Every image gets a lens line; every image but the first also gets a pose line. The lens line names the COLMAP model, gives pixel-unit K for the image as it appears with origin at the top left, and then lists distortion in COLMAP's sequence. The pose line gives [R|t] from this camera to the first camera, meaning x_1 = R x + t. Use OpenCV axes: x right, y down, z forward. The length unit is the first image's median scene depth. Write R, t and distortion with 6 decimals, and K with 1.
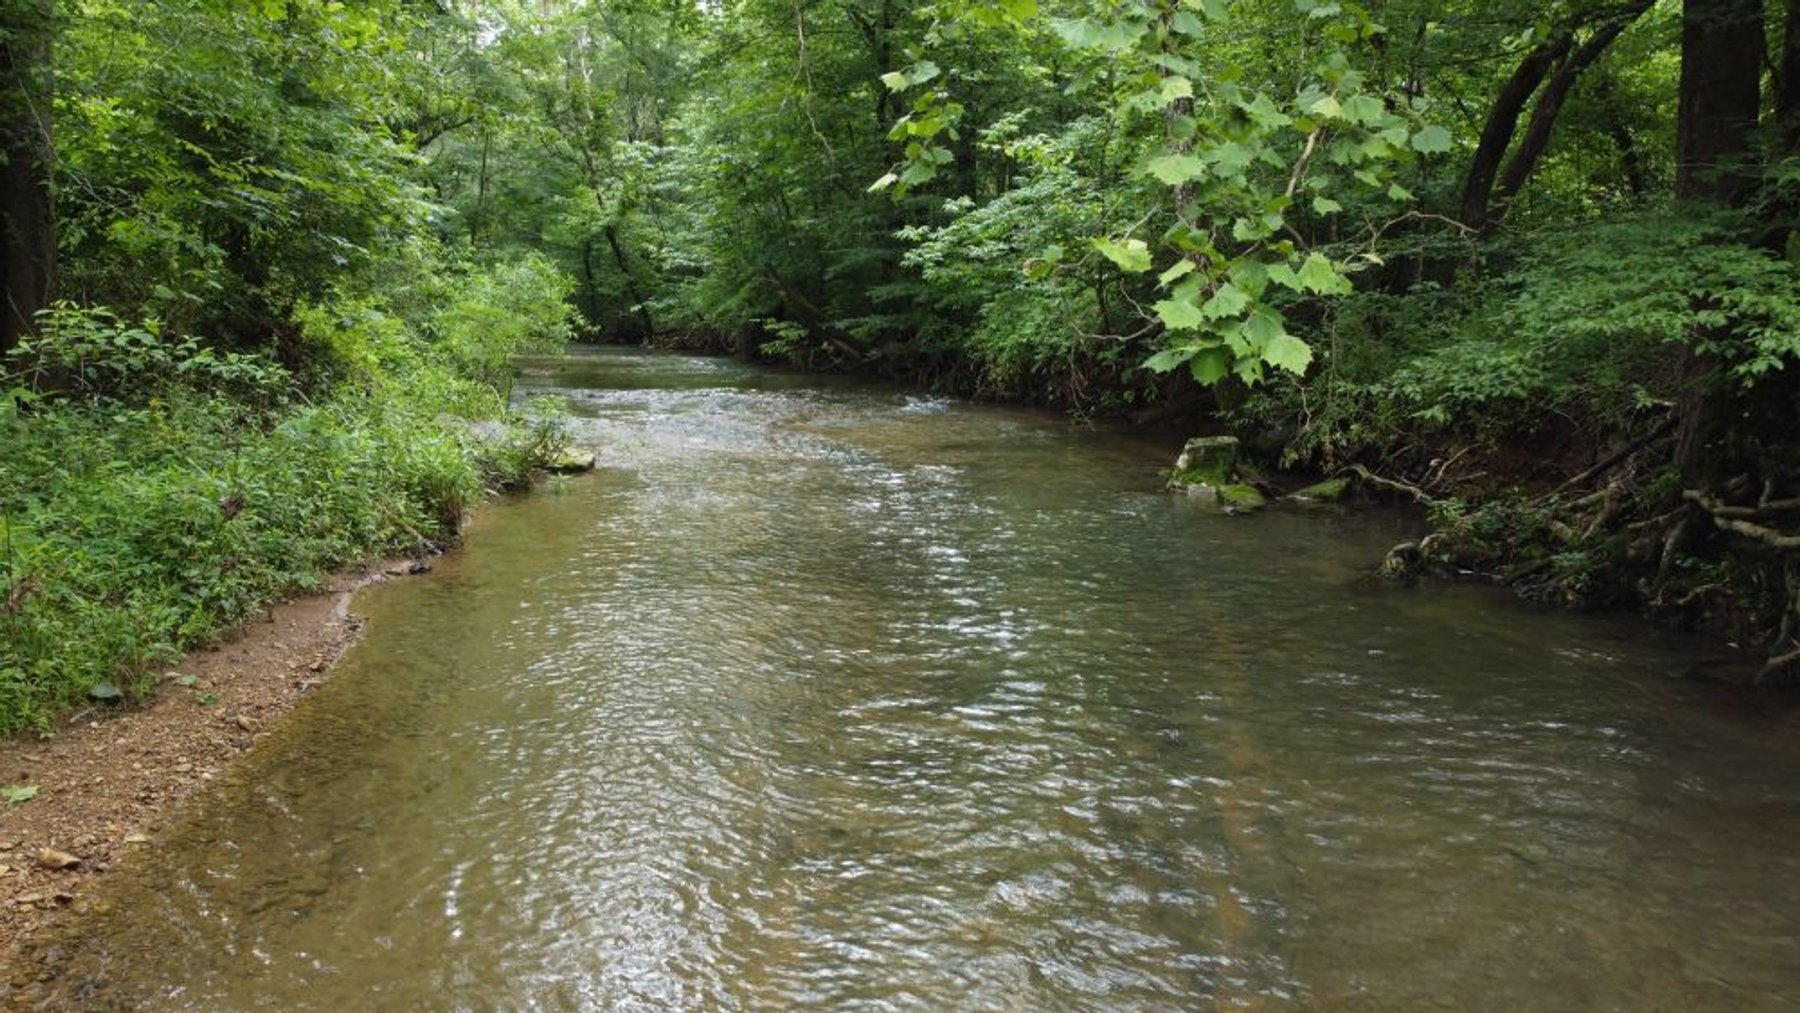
lens RADIAL K [[1345.2, 0, 922.9], [0, 1345.2, 502.9], [0, 0, 1]] dist [-0.014817, 0.001914]
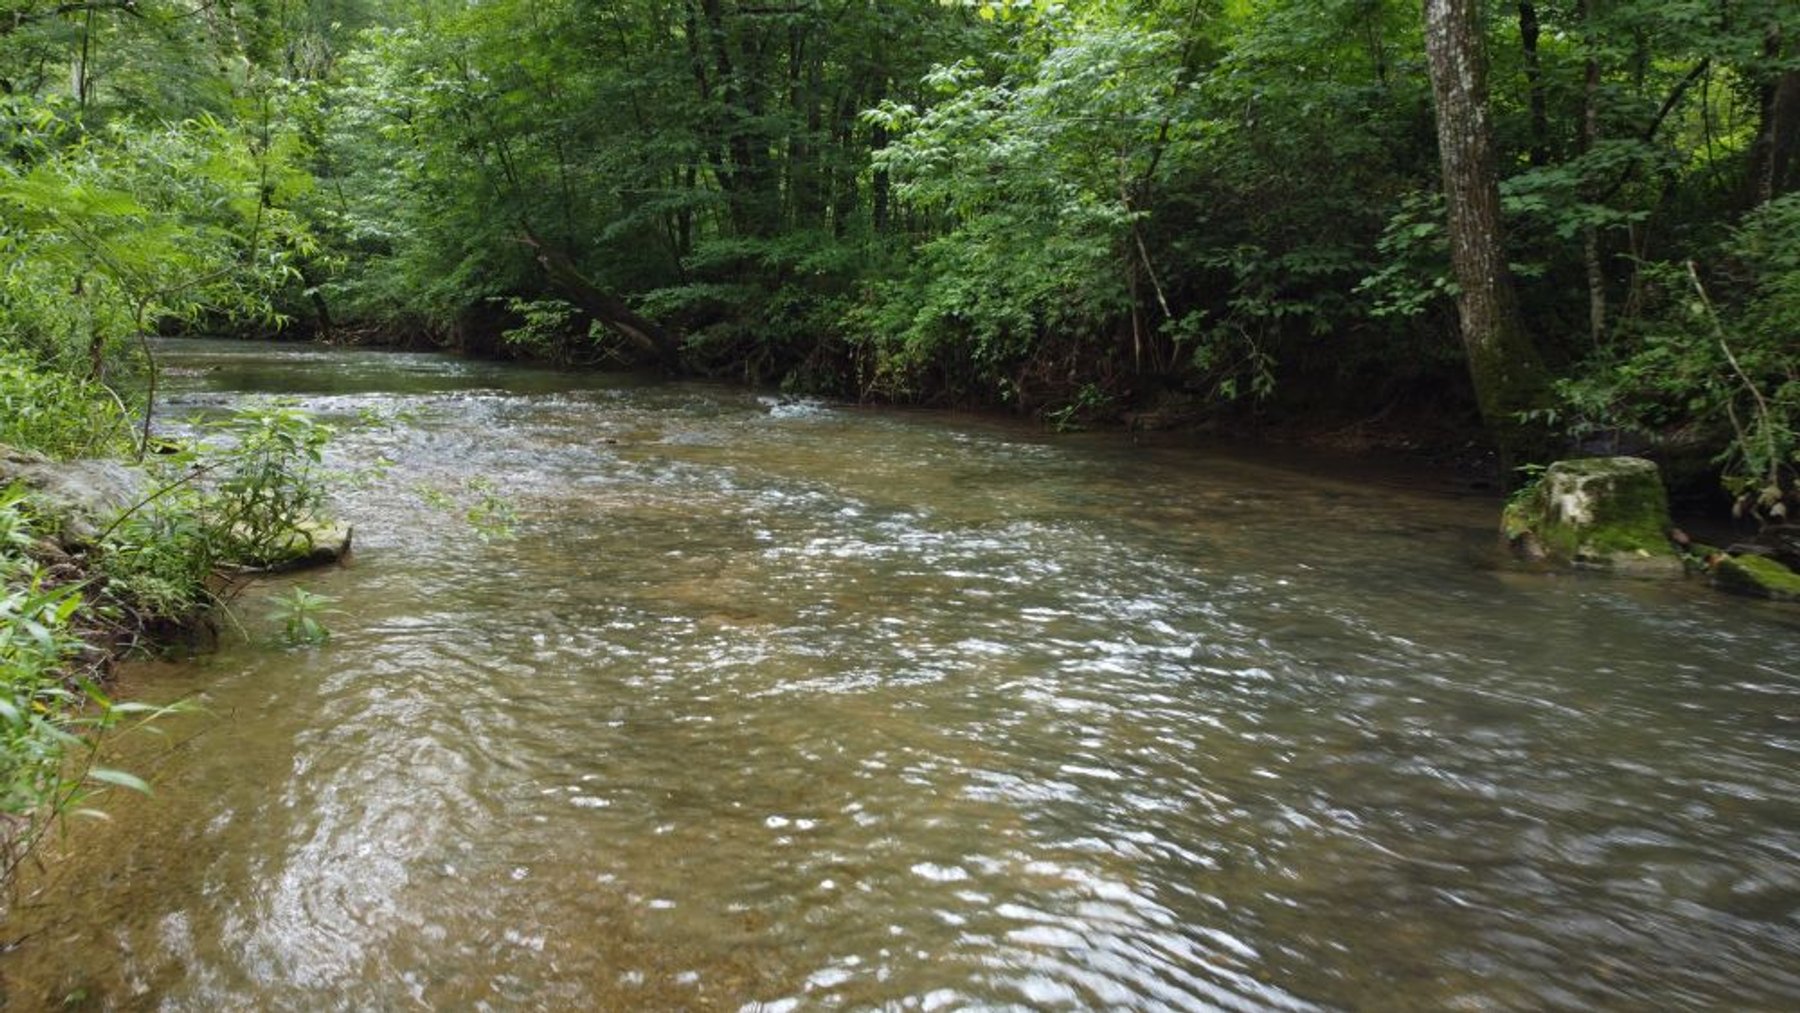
lens RADIAL K [[1346.6, 0, 894.2], [0, 1346.6, 509.0], [0, 0, 1]] dist [-0.005359, 0.012492]
pose [[0.976758, -0.032366, 0.211885, -0.069912], [0.031805, 0.999476, 0.006057, -0.016755], [-0.211970, 0.000823, 0.977276, 0.219574]]
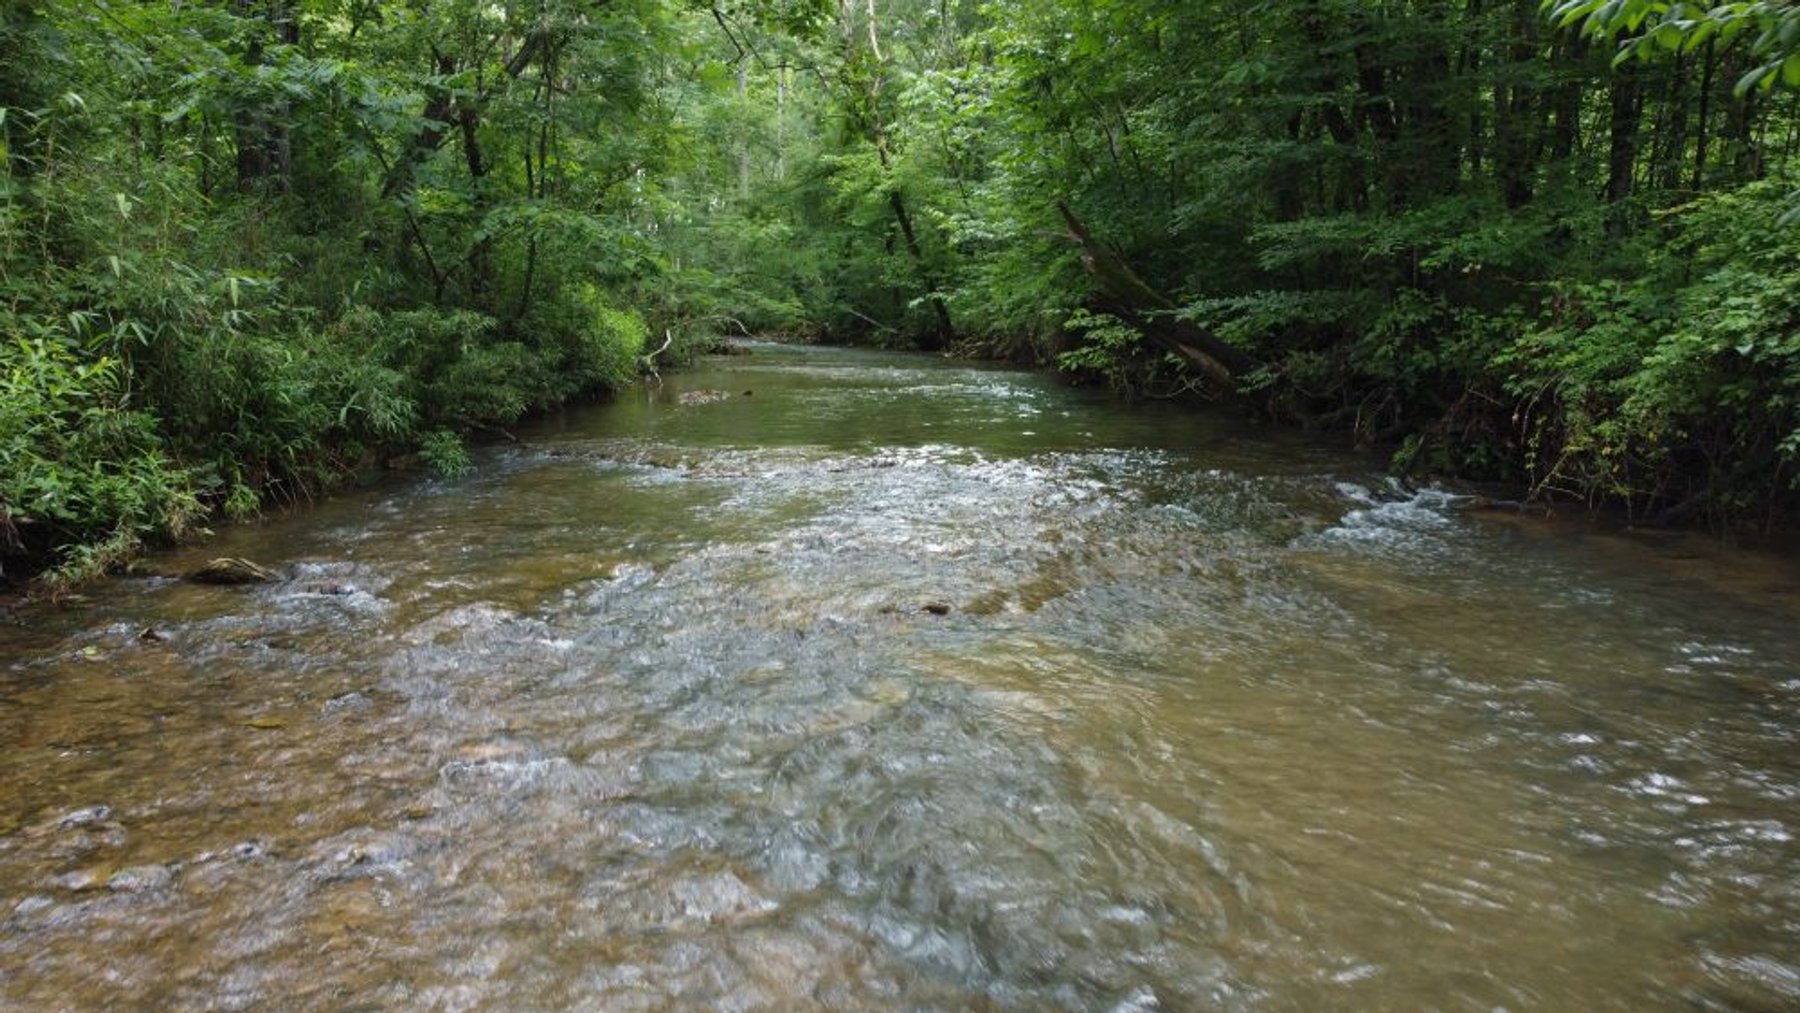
lens RADIAL K [[1346.6, 0, 894.2], [0, 1346.6, 509.0], [0, 0, 1]] dist [-0.005359, 0.012492]
pose [[0.956548, 0.034574, -0.289519, -0.017019], [-0.034505, 0.999390, 0.005342, -0.050892], [0.289527, 0.004880, 0.957158, 0.417653]]
